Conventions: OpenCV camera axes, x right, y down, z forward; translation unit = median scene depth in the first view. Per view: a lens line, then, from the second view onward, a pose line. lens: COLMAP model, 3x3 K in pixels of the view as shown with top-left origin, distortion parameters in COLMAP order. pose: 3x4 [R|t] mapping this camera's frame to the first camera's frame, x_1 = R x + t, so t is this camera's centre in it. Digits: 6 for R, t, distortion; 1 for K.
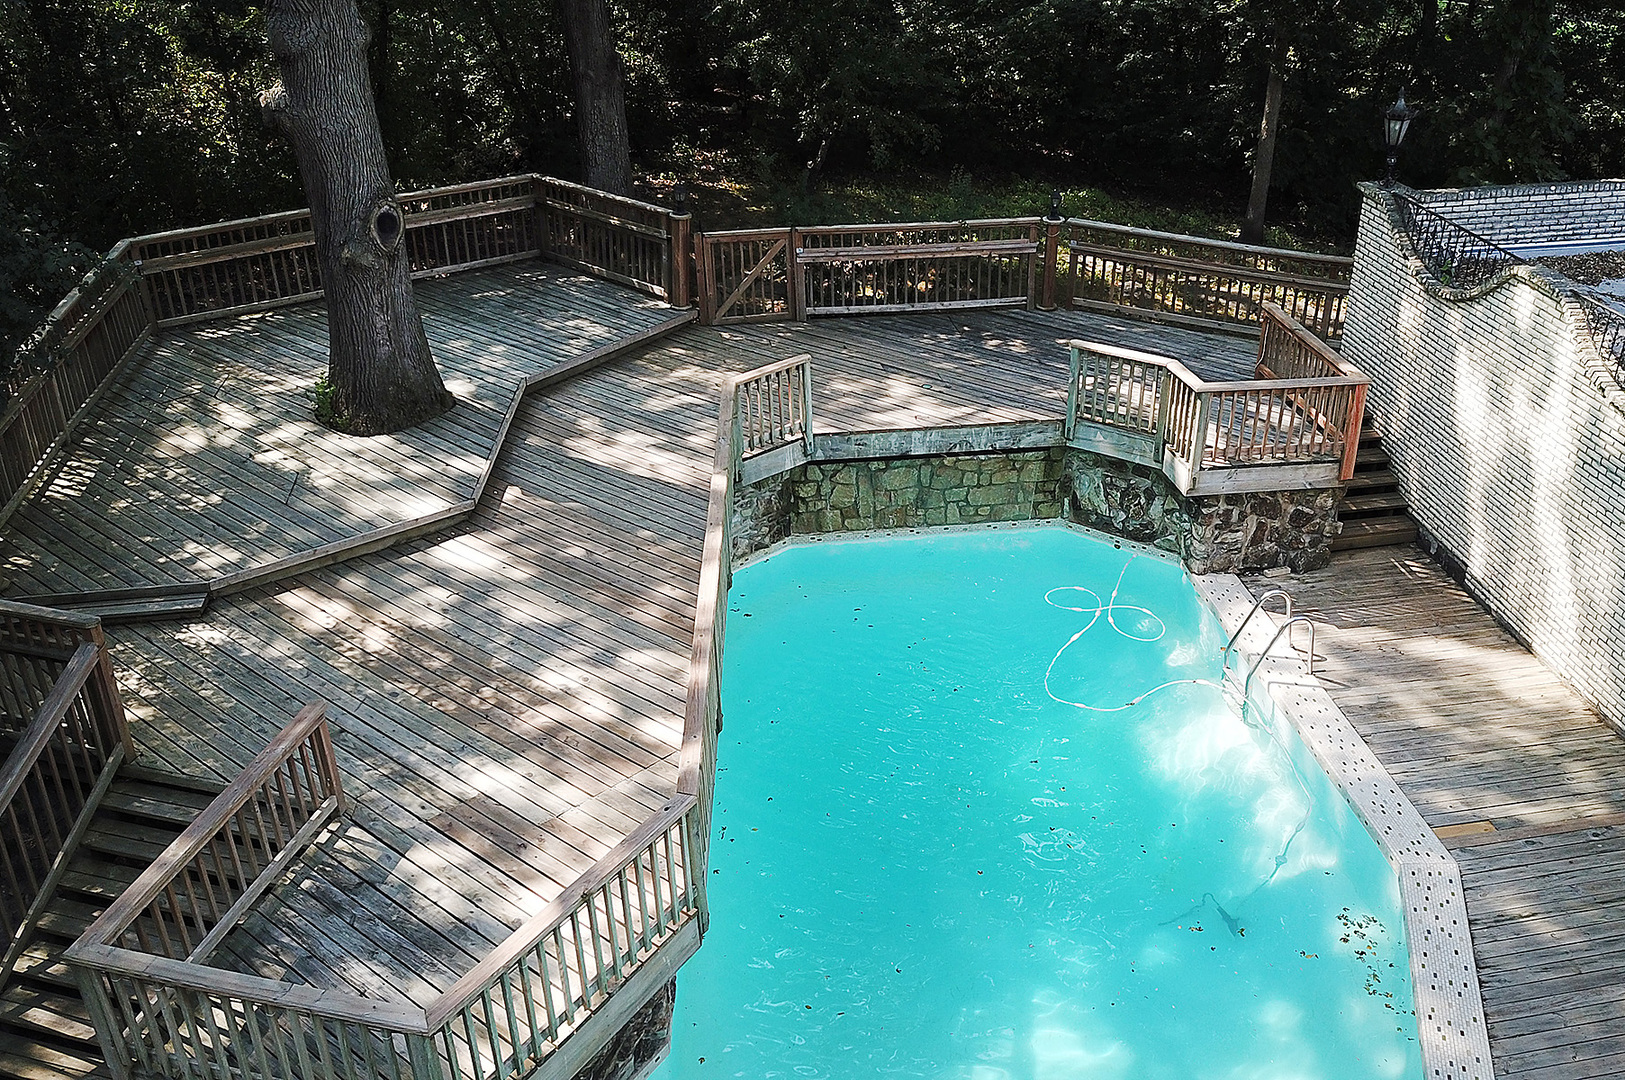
lens RADIAL K [[1240.9, 0, 812.5], [0, 1240.9, 540.0], [0, 0, 1]] dist [0.025846, -0.045158]
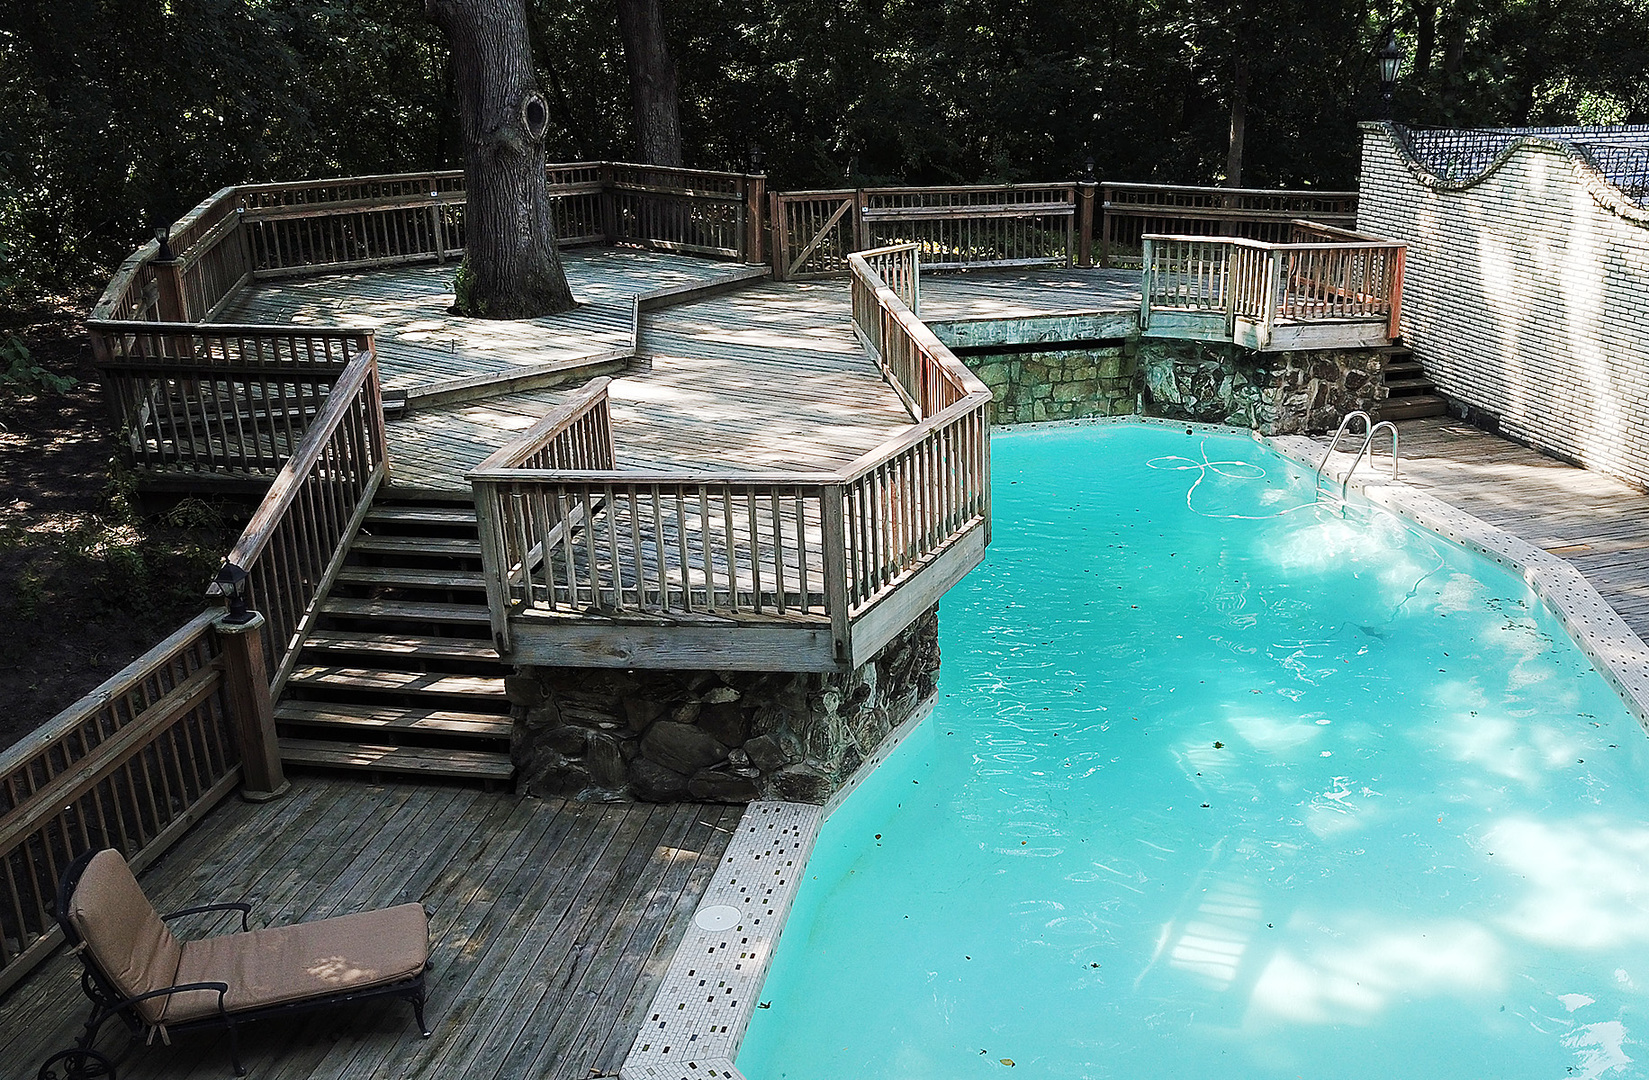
lens RADIAL K [[1269.5, 0, 827.2], [0, 1269.5, 638.1], [0, 0, 1]] dist [0.002649, -0.002444]
pose [[0.992073, -0.043448, 0.117912, -0.219376], [0.058777, 0.989795, -0.129813, 0.322645], [-0.111069, 0.135715, 0.984503, -0.044975]]
